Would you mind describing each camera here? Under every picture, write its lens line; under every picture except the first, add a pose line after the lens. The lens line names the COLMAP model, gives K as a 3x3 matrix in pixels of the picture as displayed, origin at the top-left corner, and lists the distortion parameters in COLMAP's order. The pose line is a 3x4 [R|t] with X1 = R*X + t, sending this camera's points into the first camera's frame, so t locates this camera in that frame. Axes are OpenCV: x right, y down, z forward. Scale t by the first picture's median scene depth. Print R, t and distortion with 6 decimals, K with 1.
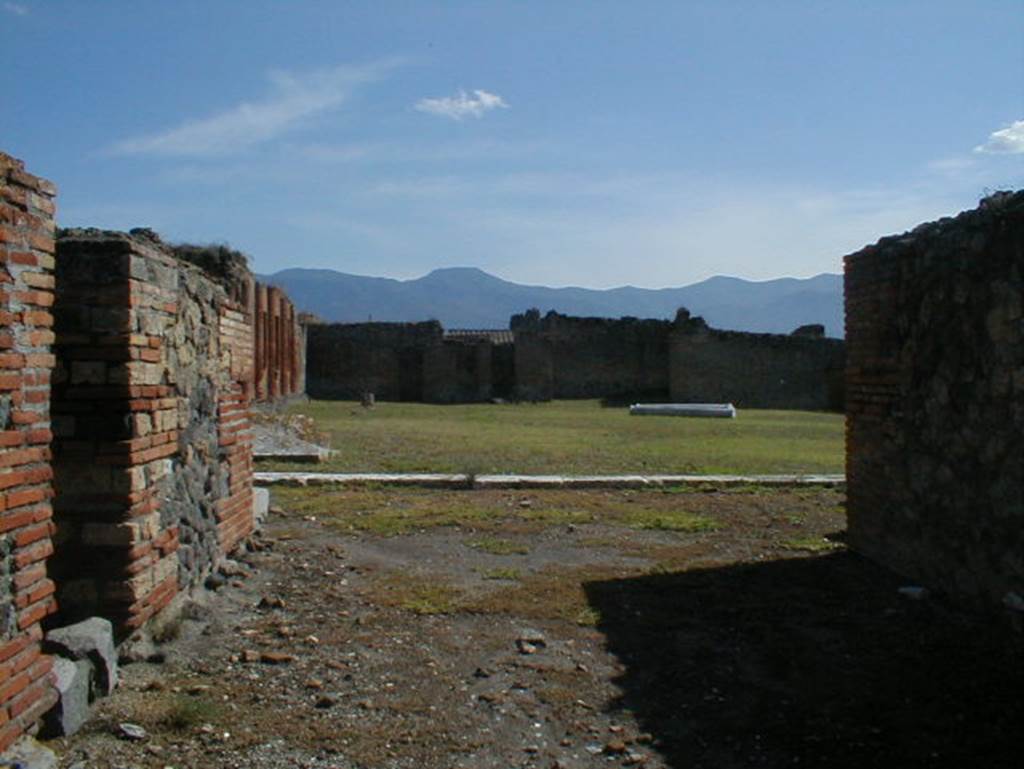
lens RADIAL K [[1050.0, 0, 512.0], [0, 1050.0, 384.5], [0, 0, 1]] dist [-0.167013, 0.284267]
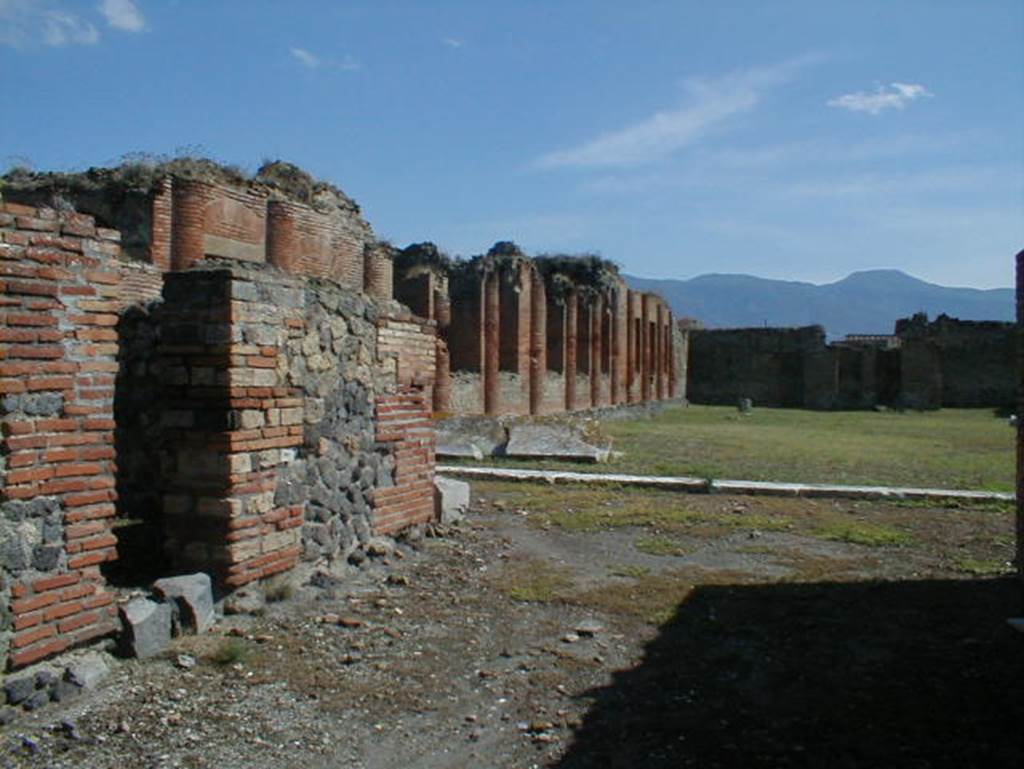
lens RADIAL K [[1050.0, 0, 512.0], [0, 1050.0, 384.5], [0, 0, 1]] dist [-0.167013, 0.284267]
pose [[0.923876, 0.008885, -0.382588, 0.325184], [-0.010730, 0.999939, -0.002690, -0.001804], [0.382541, 0.006590, 0.923915, -0.010554]]
